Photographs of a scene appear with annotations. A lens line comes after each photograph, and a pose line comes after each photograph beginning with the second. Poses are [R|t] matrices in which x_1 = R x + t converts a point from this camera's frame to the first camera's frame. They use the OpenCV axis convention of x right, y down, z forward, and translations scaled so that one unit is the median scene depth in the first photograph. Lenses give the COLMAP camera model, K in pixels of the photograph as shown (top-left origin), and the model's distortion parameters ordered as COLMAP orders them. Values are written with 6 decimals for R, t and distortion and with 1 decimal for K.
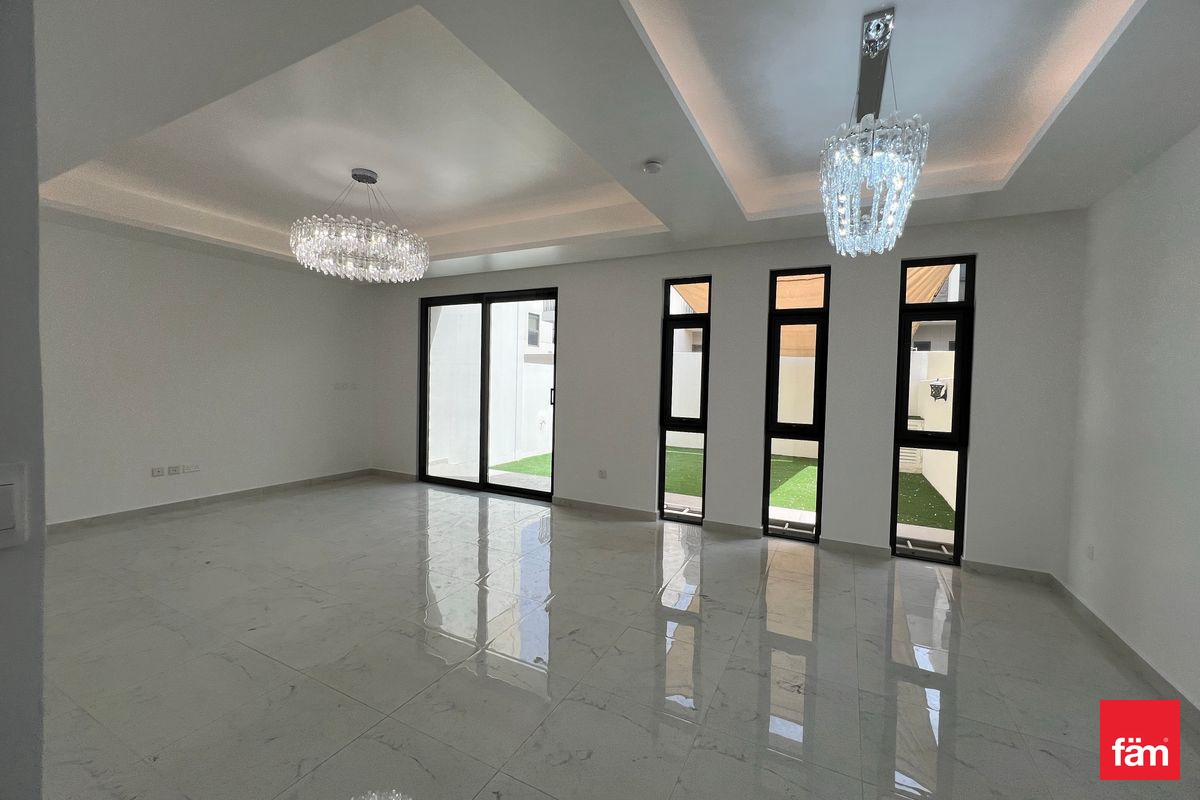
lens RADIAL K [[481.3, 0, 604.6], [0, 481.3, 400.6], [0, 0, 1]] dist [-0.000191, -0.000078]
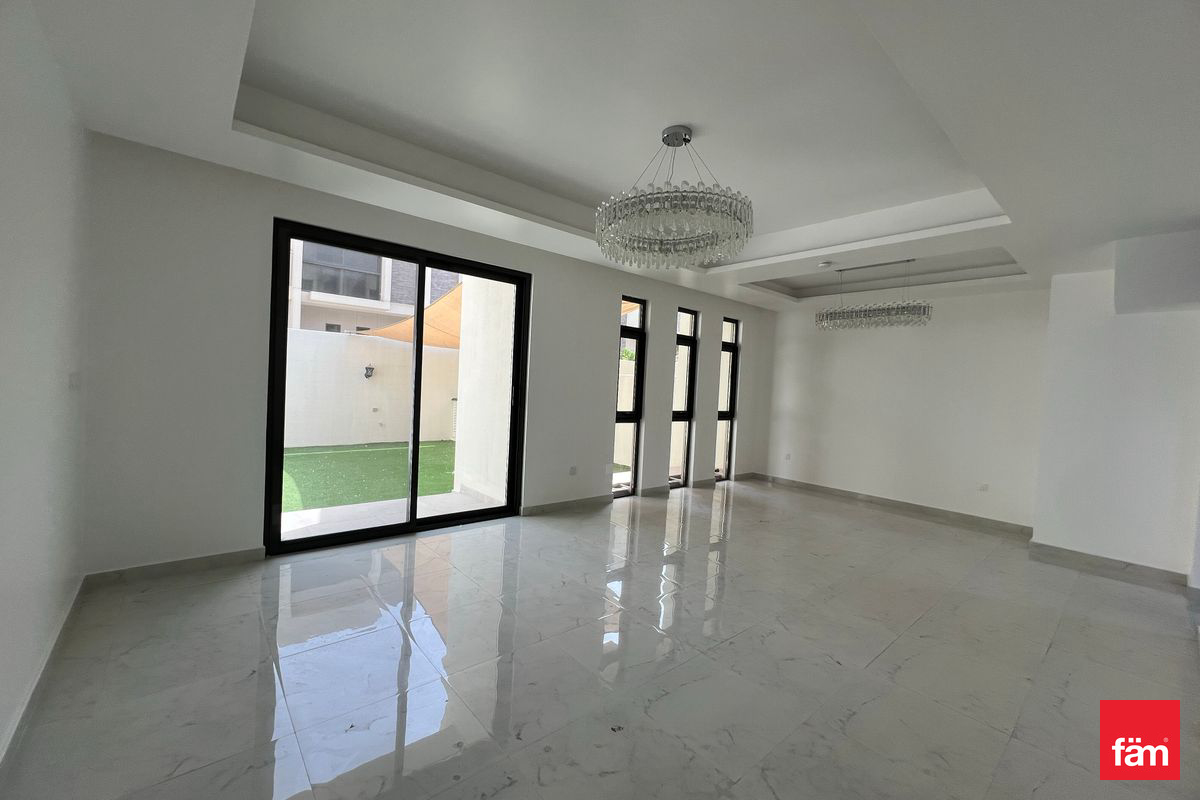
lens RADIAL K [[481.3, 0, 600.7], [0, 481.3, 394.6], [0, 0, 1]] dist [-0.000191, -0.000078]
pose [[0.382136, -0.023771, 0.923800, -0.929478], [-0.000476, 0.999664, 0.025920, -0.035566], [-0.924106, -0.010345, 0.381996, 0.569154]]
